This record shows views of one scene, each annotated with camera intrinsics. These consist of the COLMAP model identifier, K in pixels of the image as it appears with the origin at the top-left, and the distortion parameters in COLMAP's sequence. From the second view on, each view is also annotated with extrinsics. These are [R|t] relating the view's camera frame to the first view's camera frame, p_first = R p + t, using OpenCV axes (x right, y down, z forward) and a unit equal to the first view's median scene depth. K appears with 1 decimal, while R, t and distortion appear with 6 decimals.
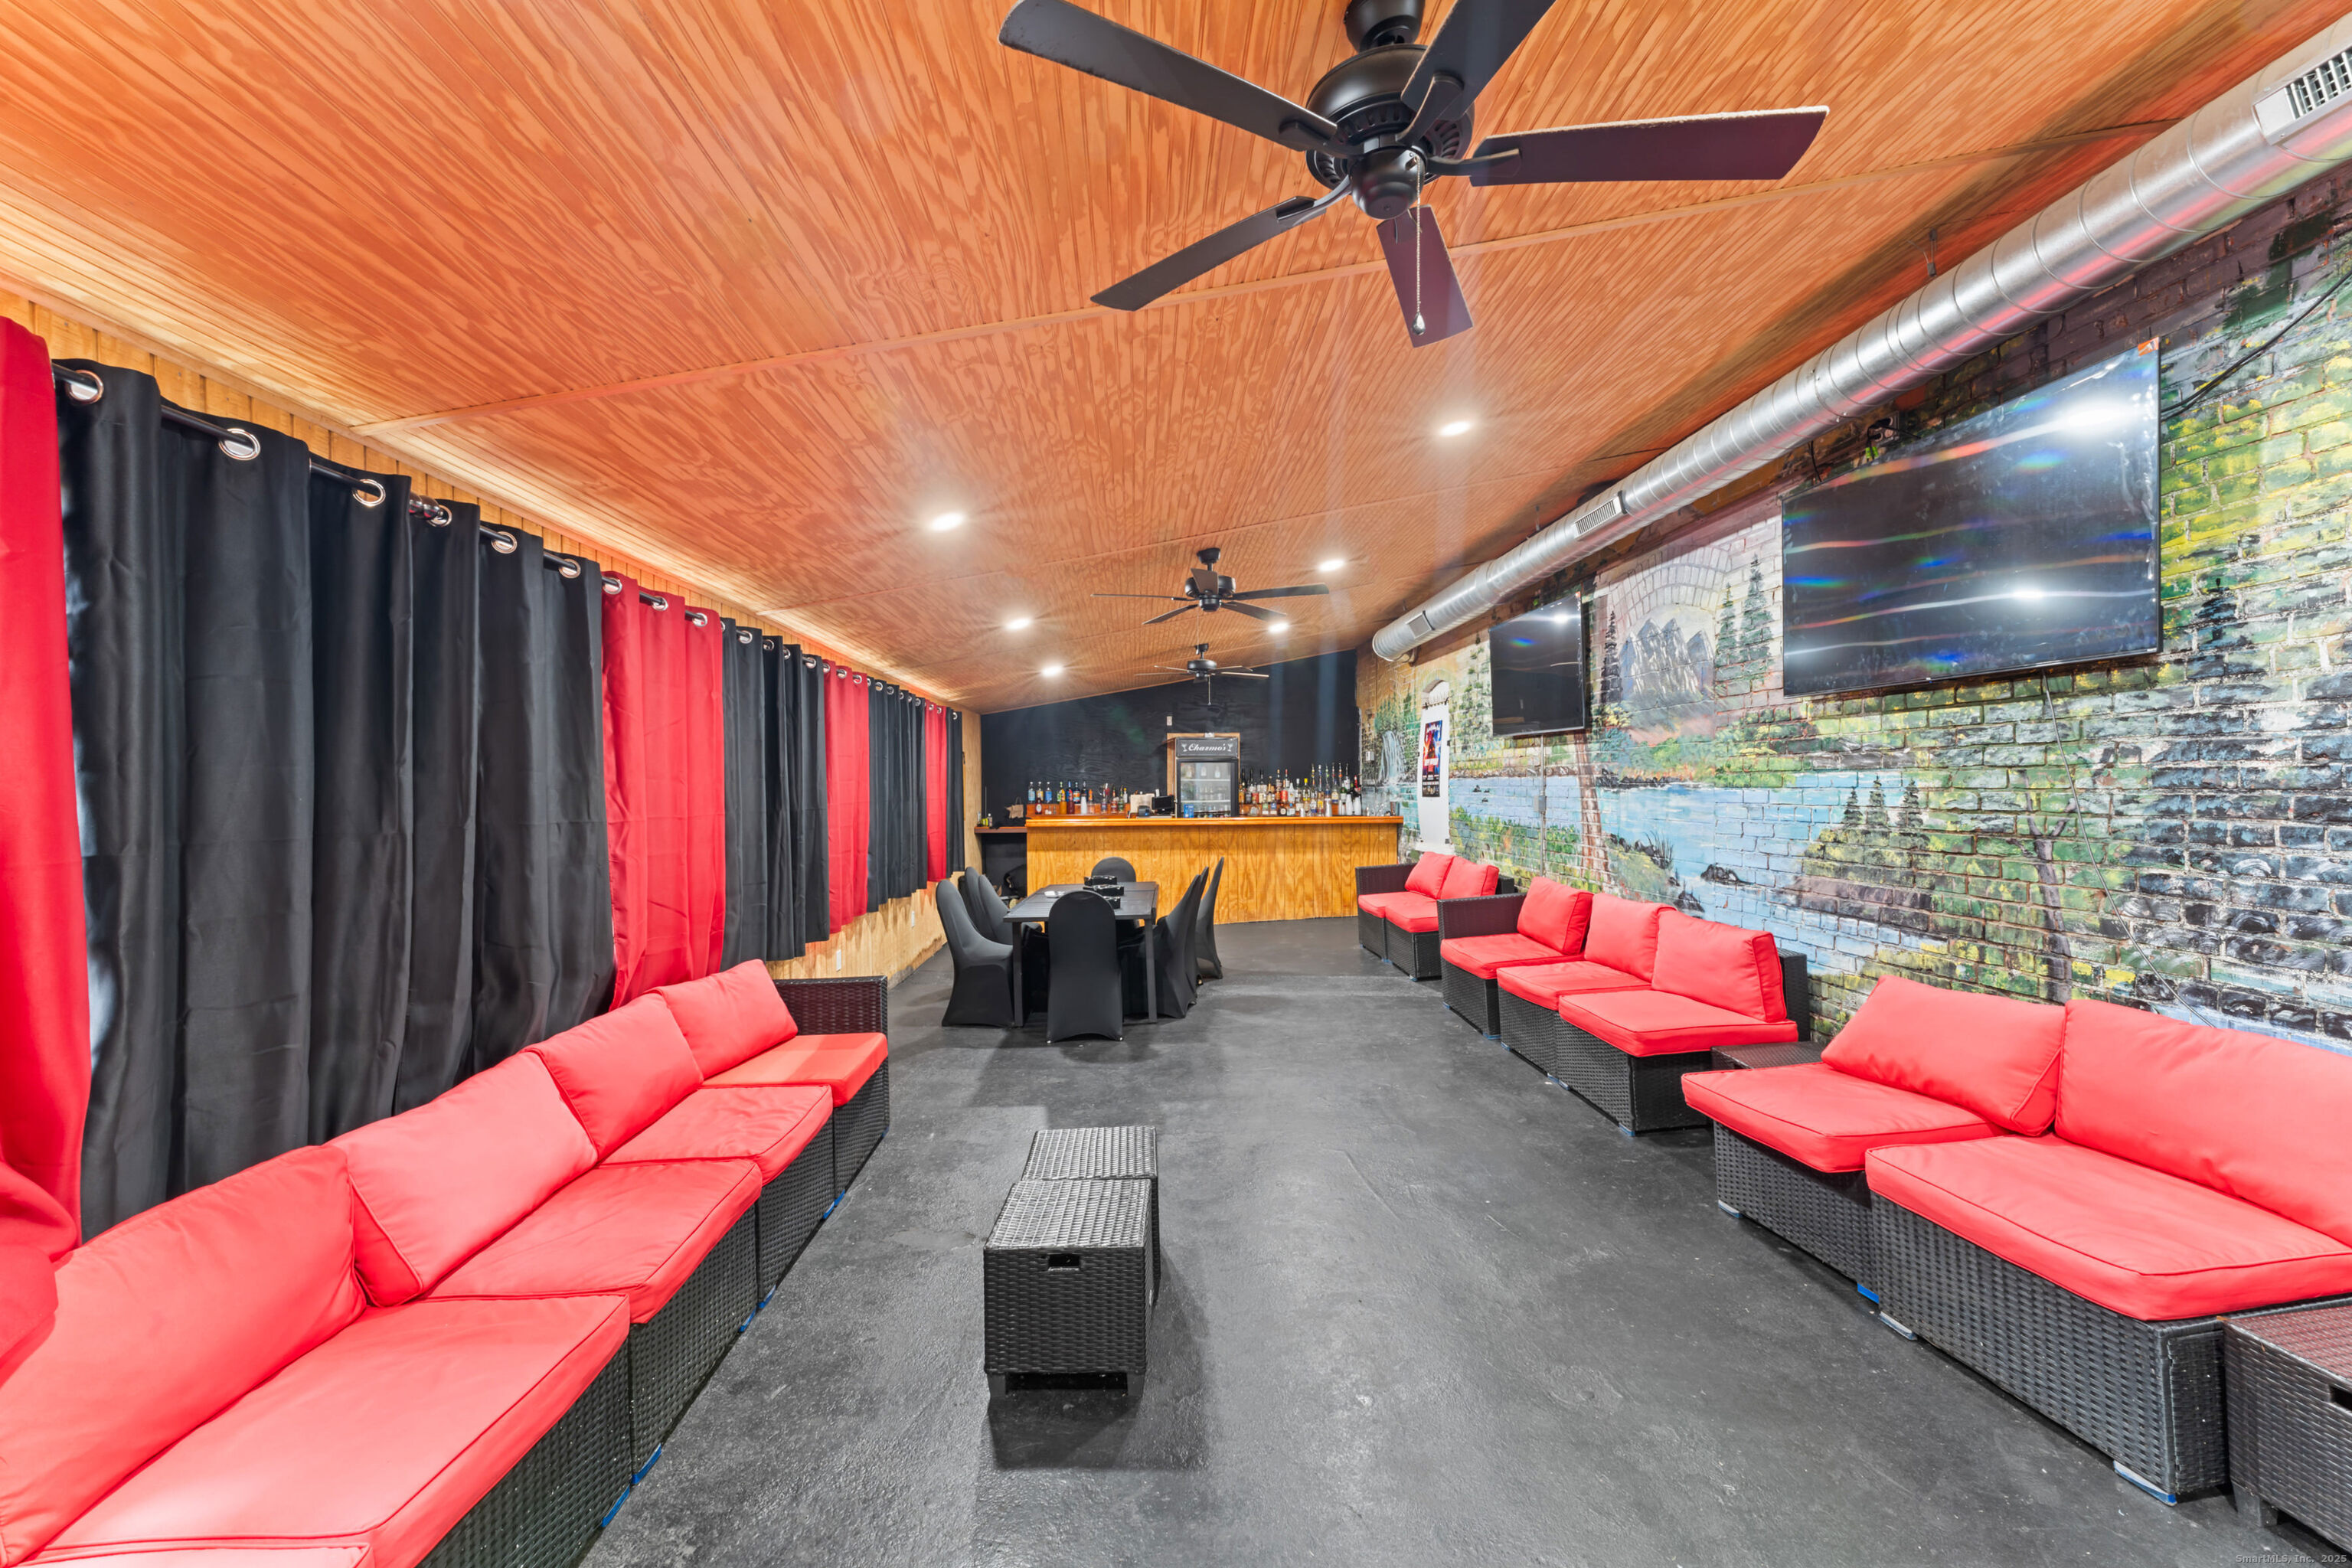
lens RADIAL K [[943.1, 0, 1173.1], [0, 943.1, 805.1], [0, 0, 1]] dist [0.001076, -0.000216]
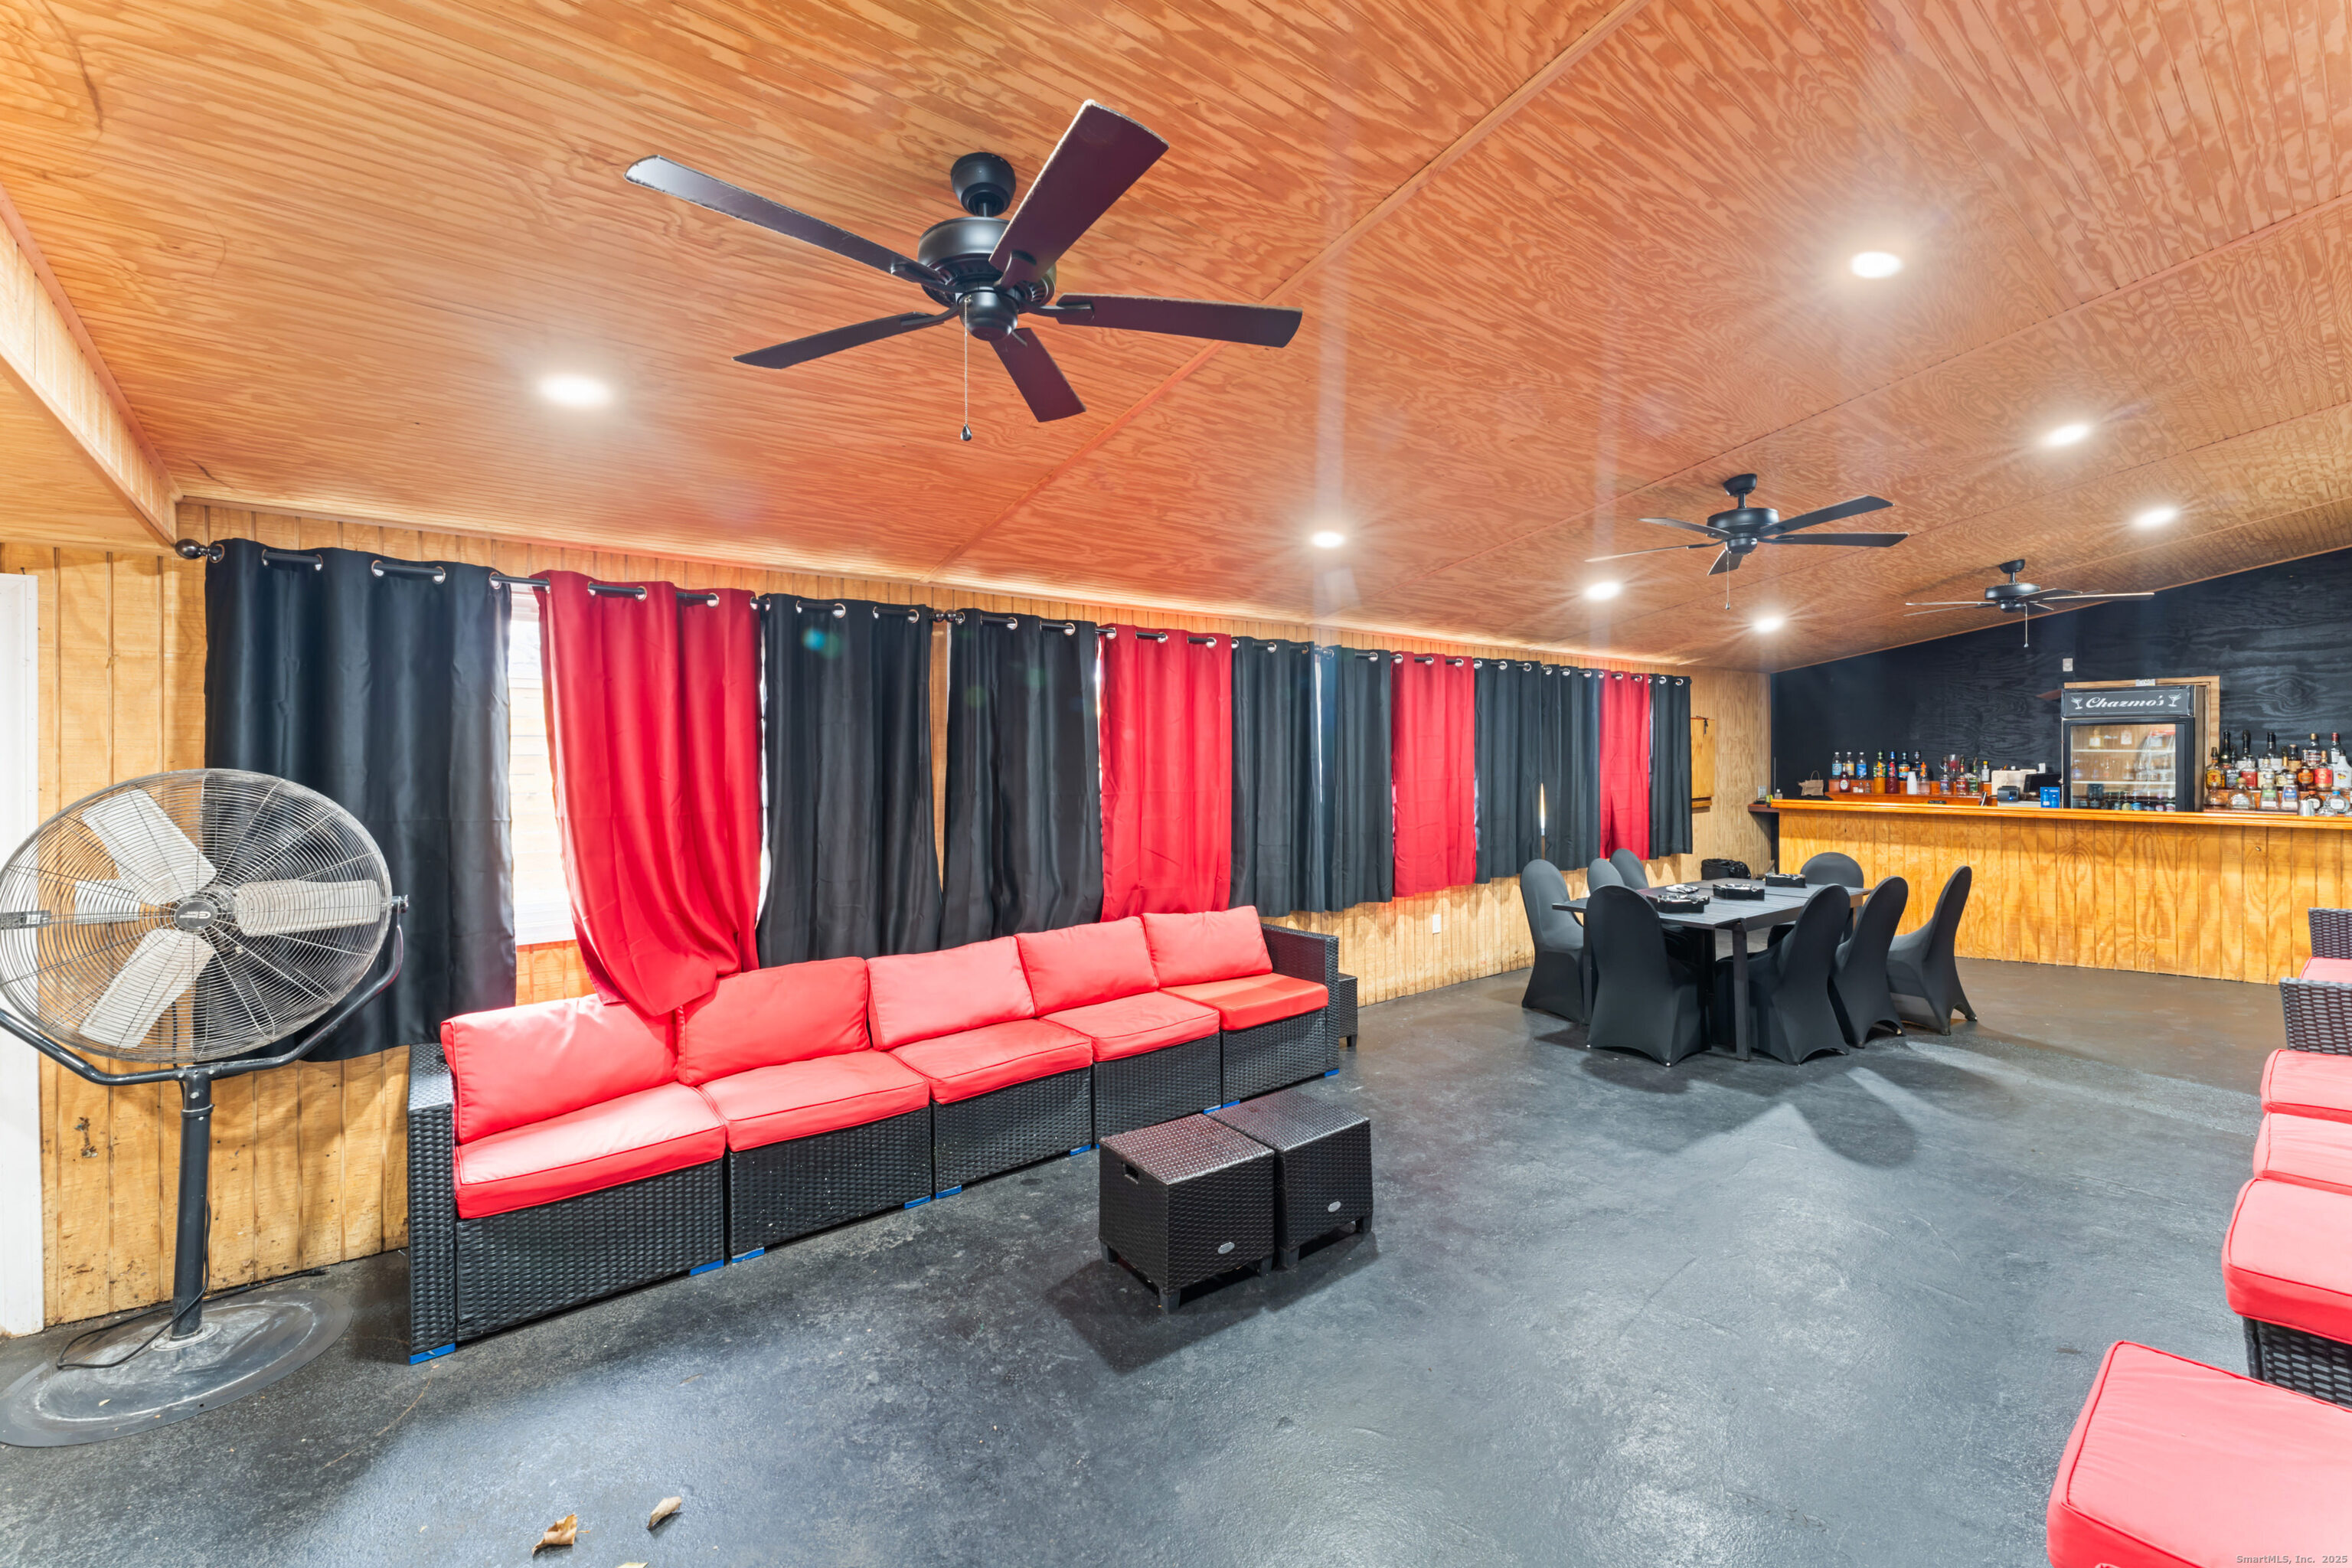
lens RADIAL K [[946.4, 0, 1181.2], [0, 946.4, 759.6], [0, 0, 1]] dist [0.002700, 0.000489]
pose [[0.586436, 0.010618, -0.809926, 0.530275], [-0.015106, 0.999884, 0.002170, -0.033723], [0.809855, 0.010962, 0.586528, 0.186465]]
